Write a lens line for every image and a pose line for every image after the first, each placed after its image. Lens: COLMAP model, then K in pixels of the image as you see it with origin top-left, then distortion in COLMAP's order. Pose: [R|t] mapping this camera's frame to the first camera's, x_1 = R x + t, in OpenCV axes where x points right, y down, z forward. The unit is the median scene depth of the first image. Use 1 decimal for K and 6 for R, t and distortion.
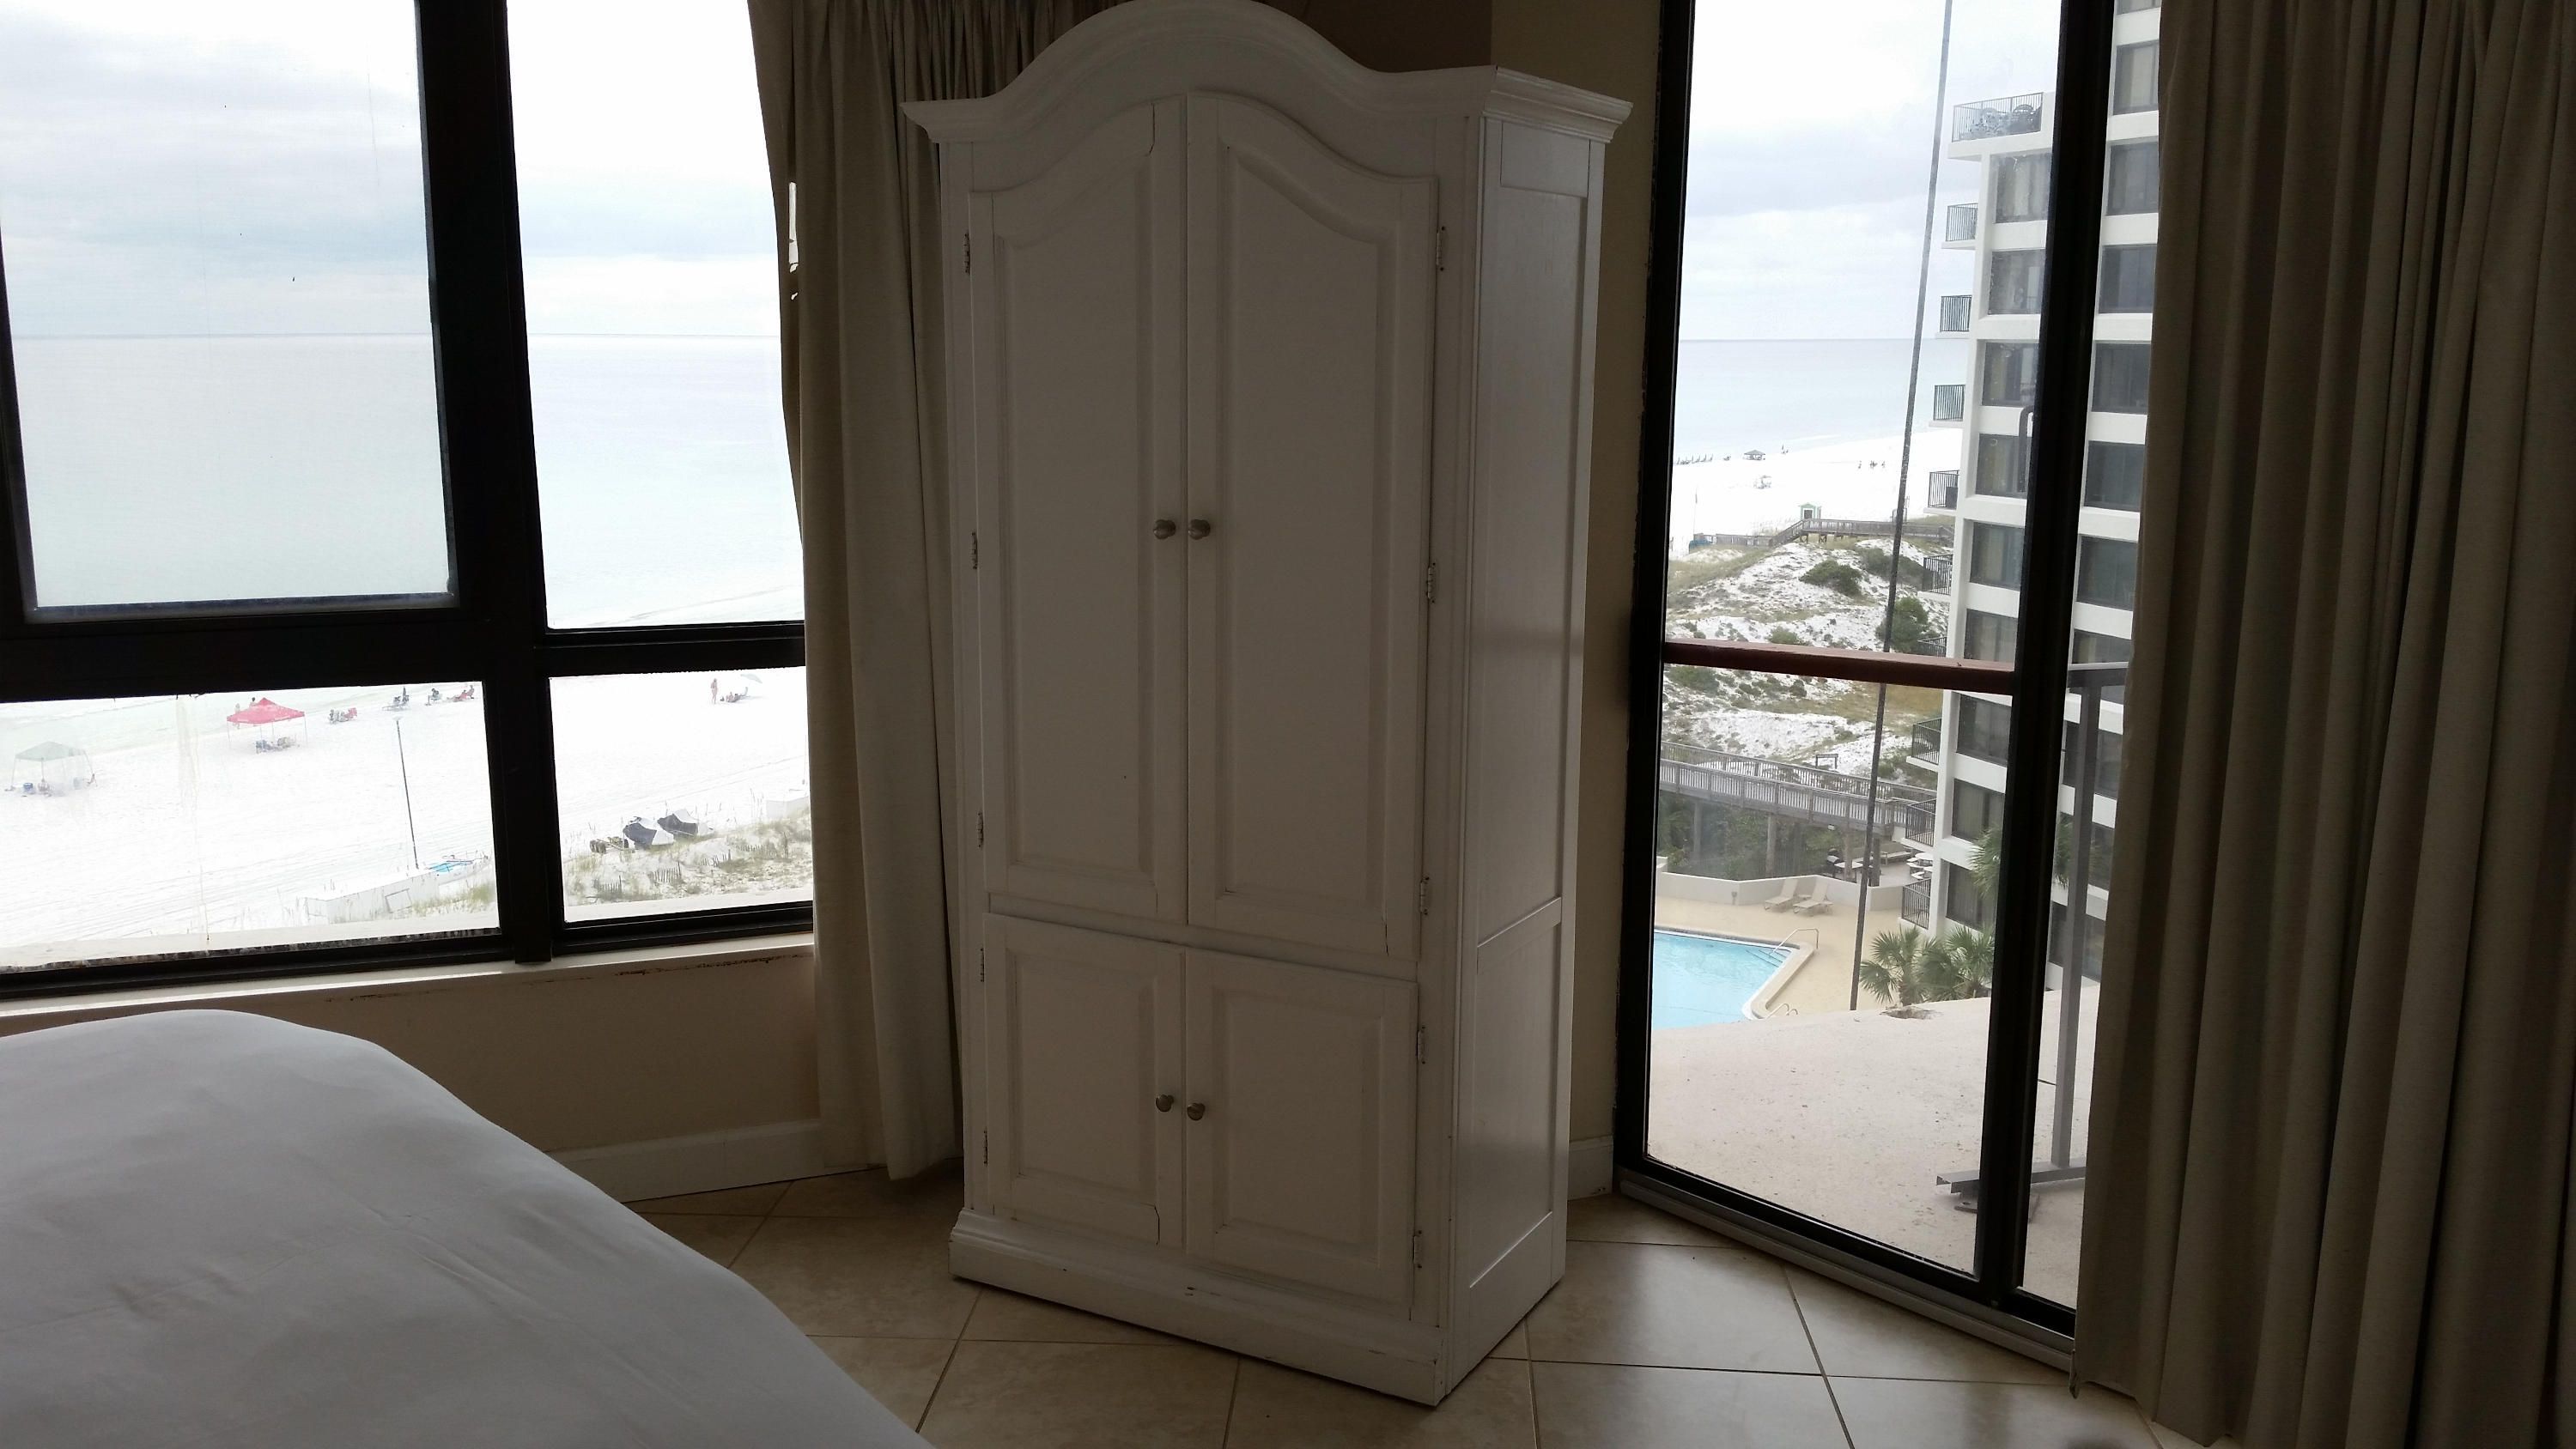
lens RADIAL K [[2085.0, 0, 1289.0], [0, 2085.0, 710.6], [0, 0, 1]] dist [0.091185, -0.198669]
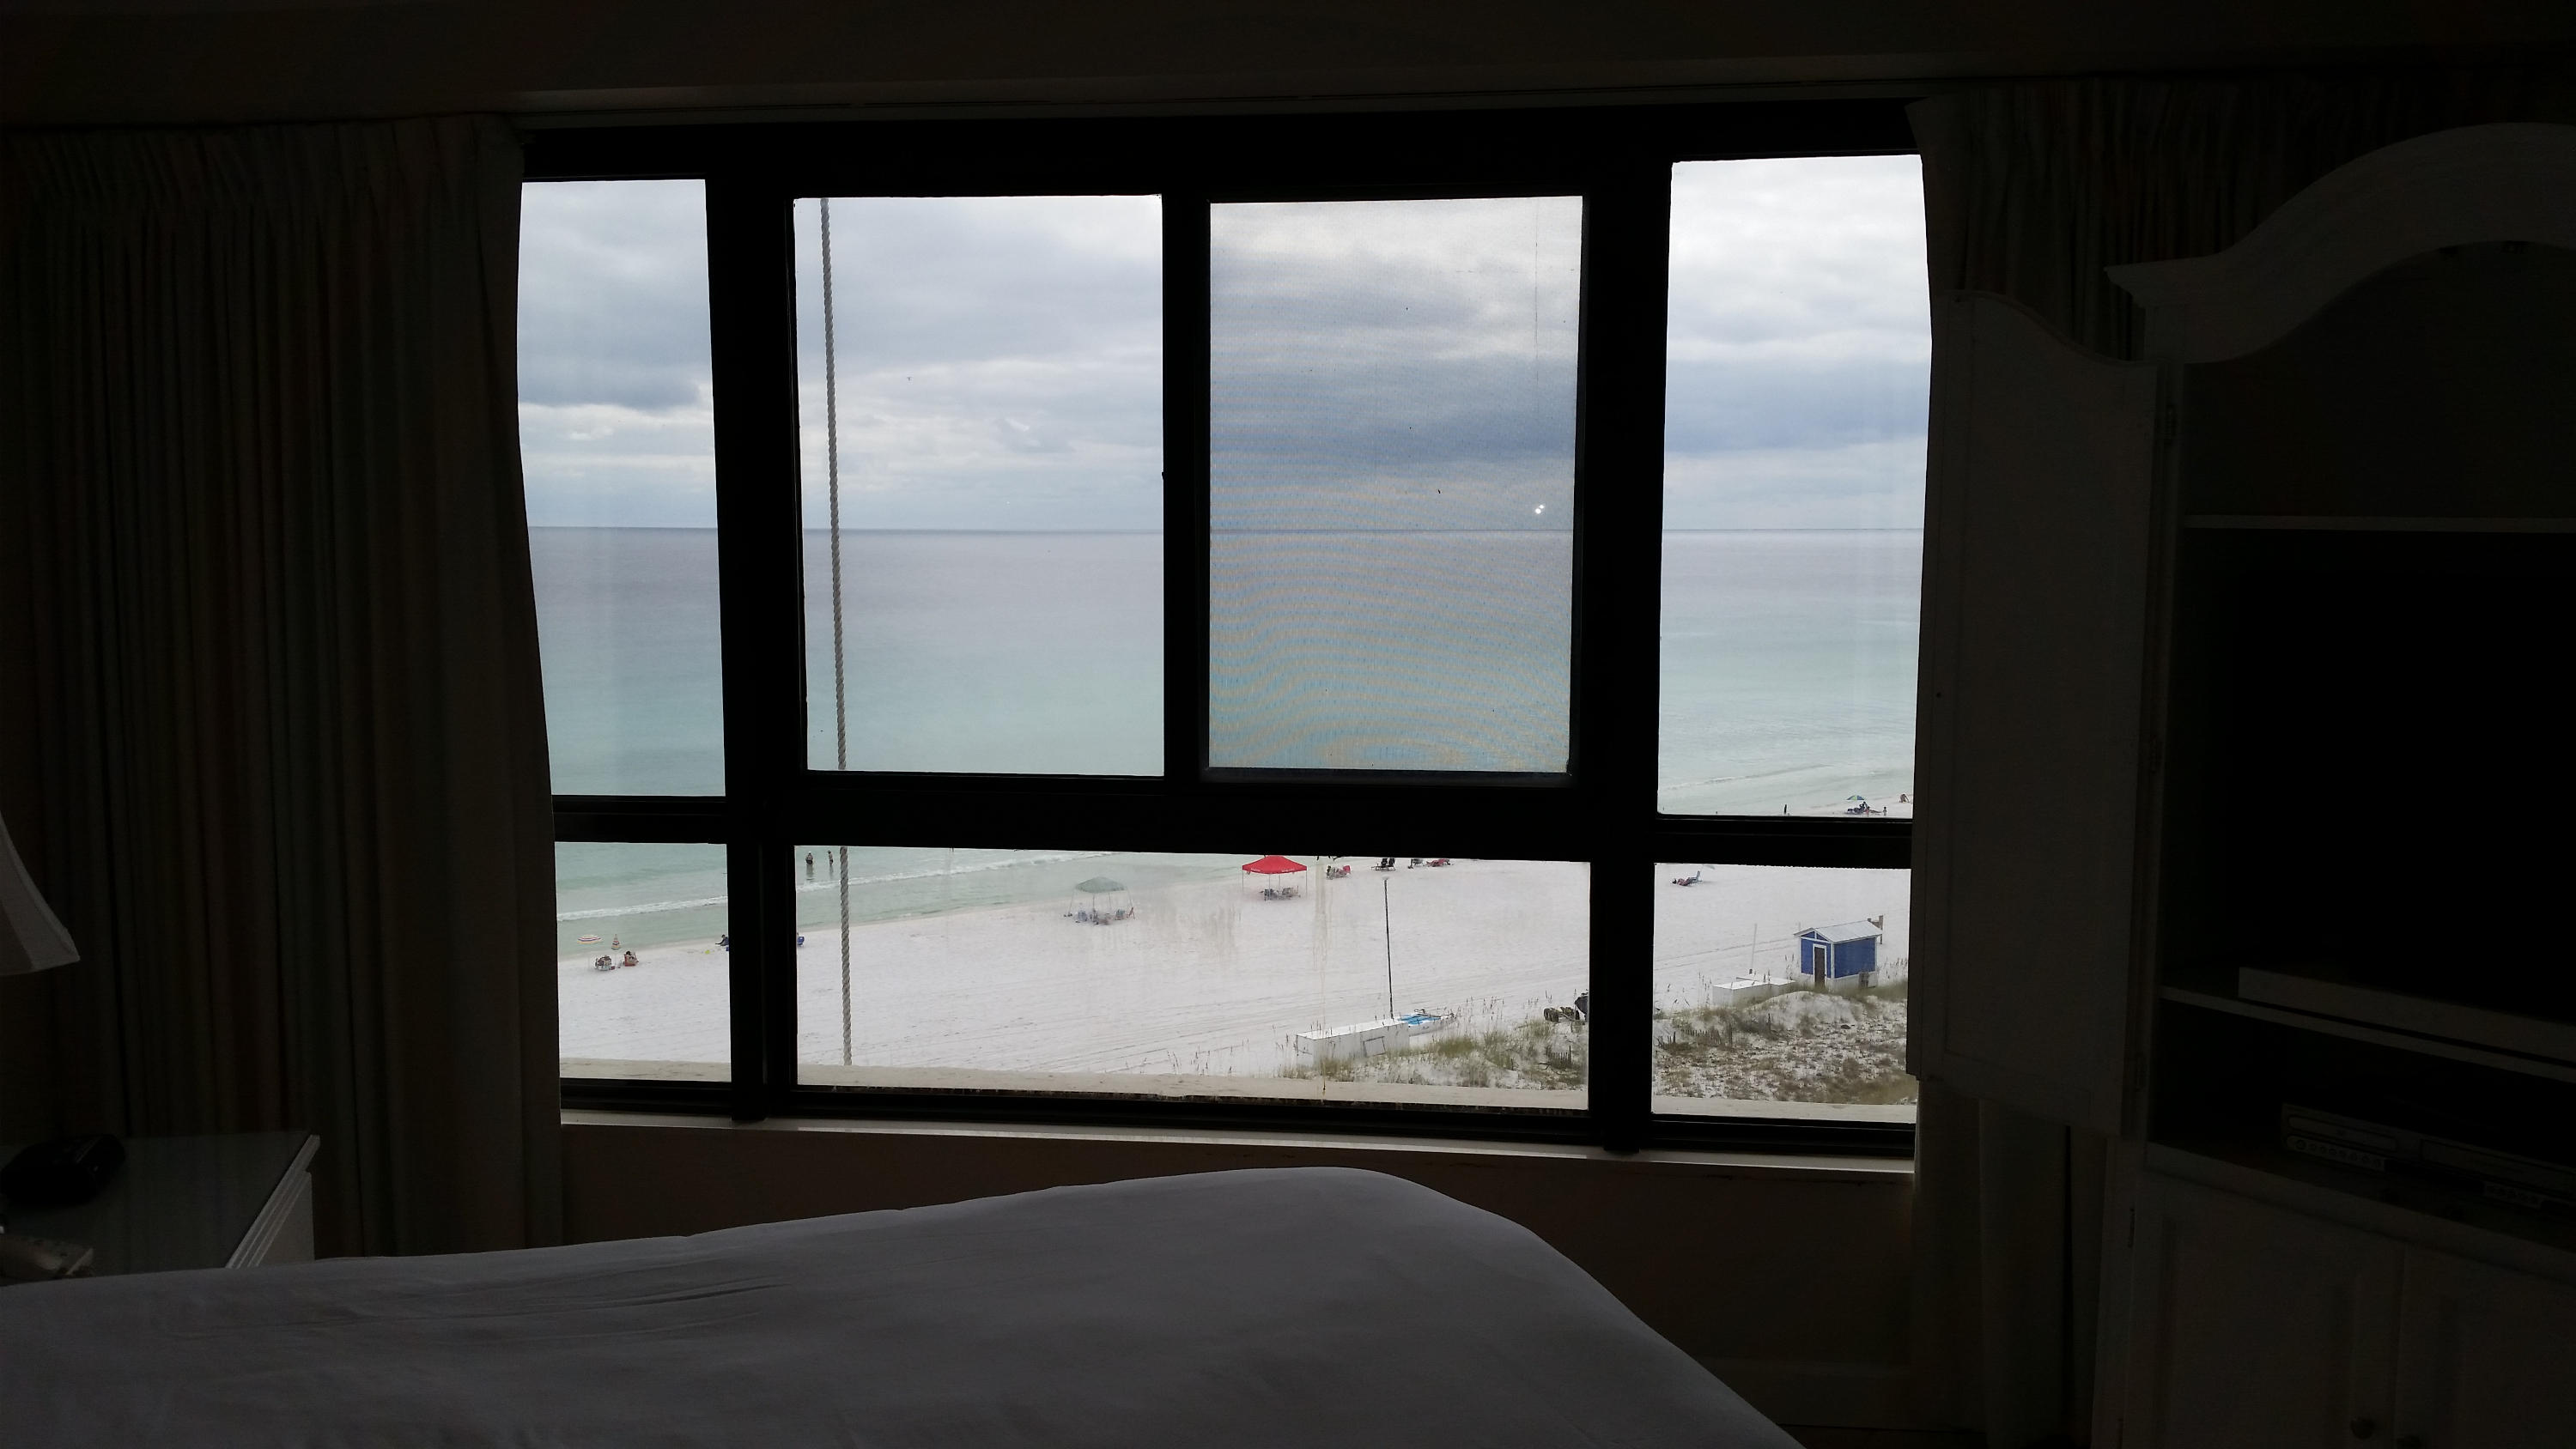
lens RADIAL K [[2085.0, 0, 1313.7], [0, 2085.0, 710.8], [0, 0, 1]] dist [0.091185, -0.198669]
pose [[0.904333, 0.036809, -0.425237, -0.085676], [-0.075230, 0.994423, -0.073911, -0.002060], [0.420145, 0.098831, 0.902059, 0.038616]]
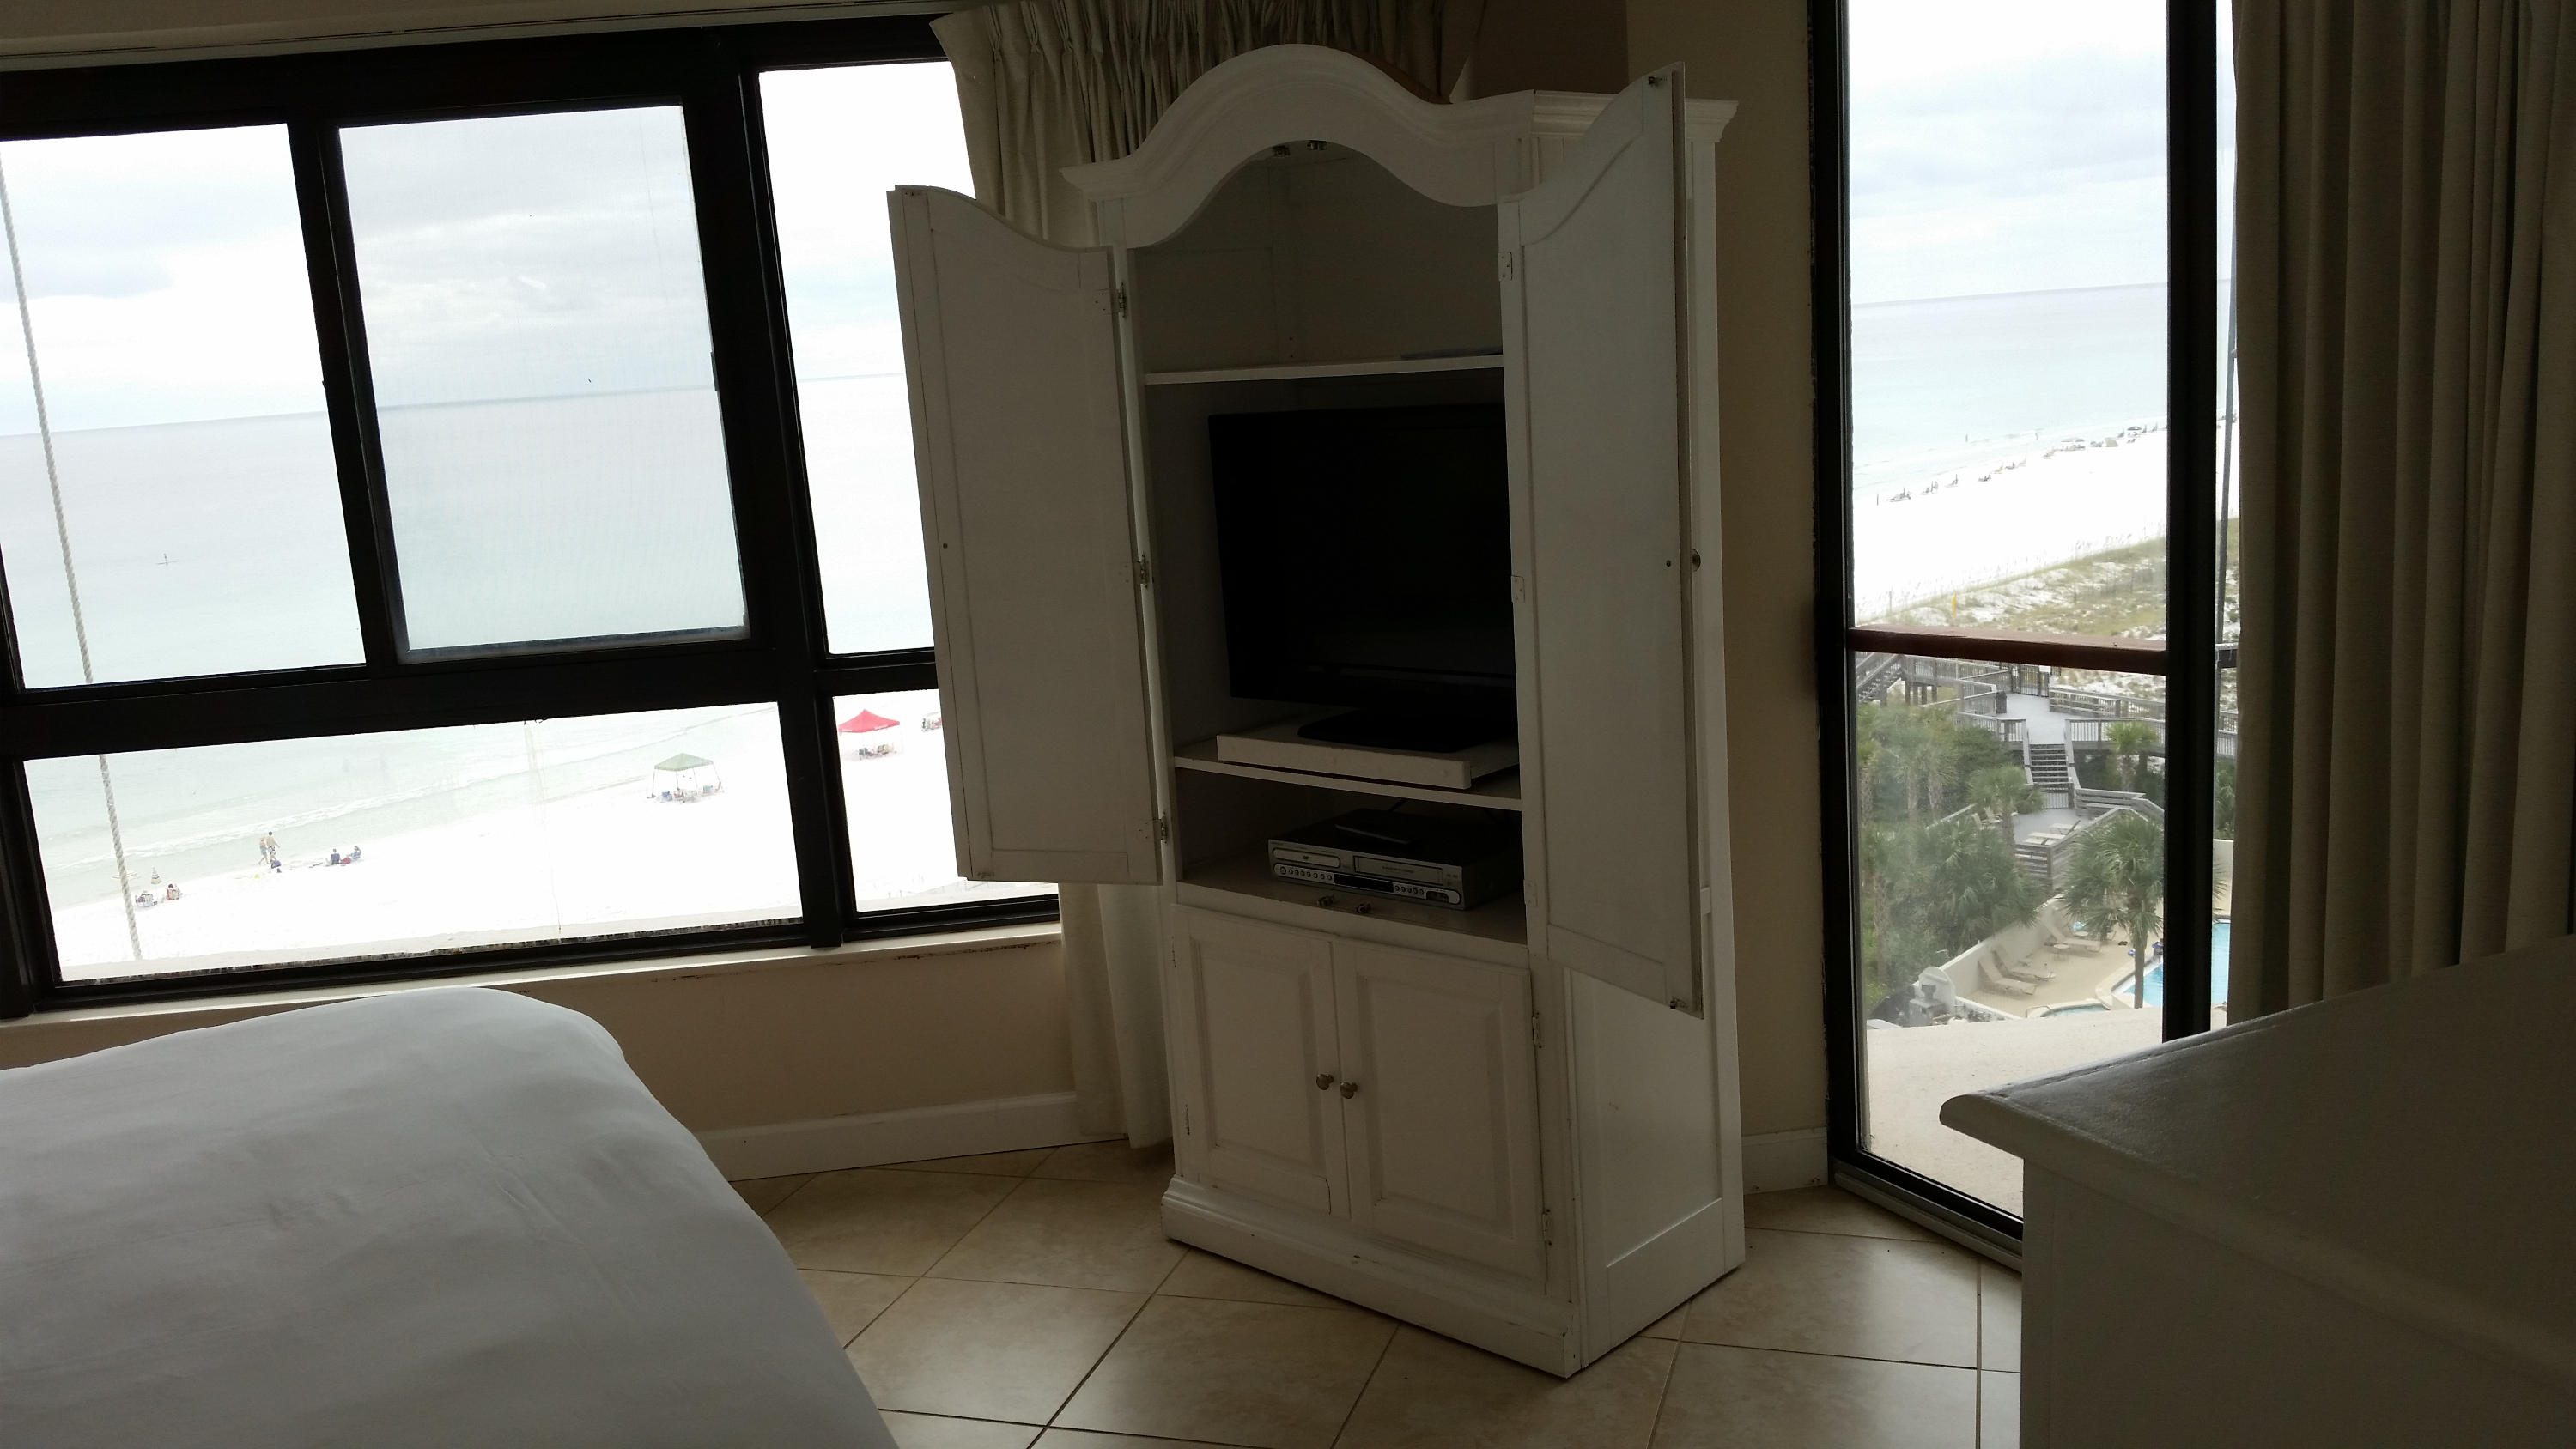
lens RADIAL K [[2085.0, 0, 1267.4], [0, 2085.0, 722.6], [0, 0, 1]] dist [0.091185, -0.198669]
pose [[0.966205, -0.024880, -0.256571, 0.174942], [0.027569, 0.999596, 0.006887, -0.003454], [0.256296, -0.013728, 0.966501, -0.032540]]
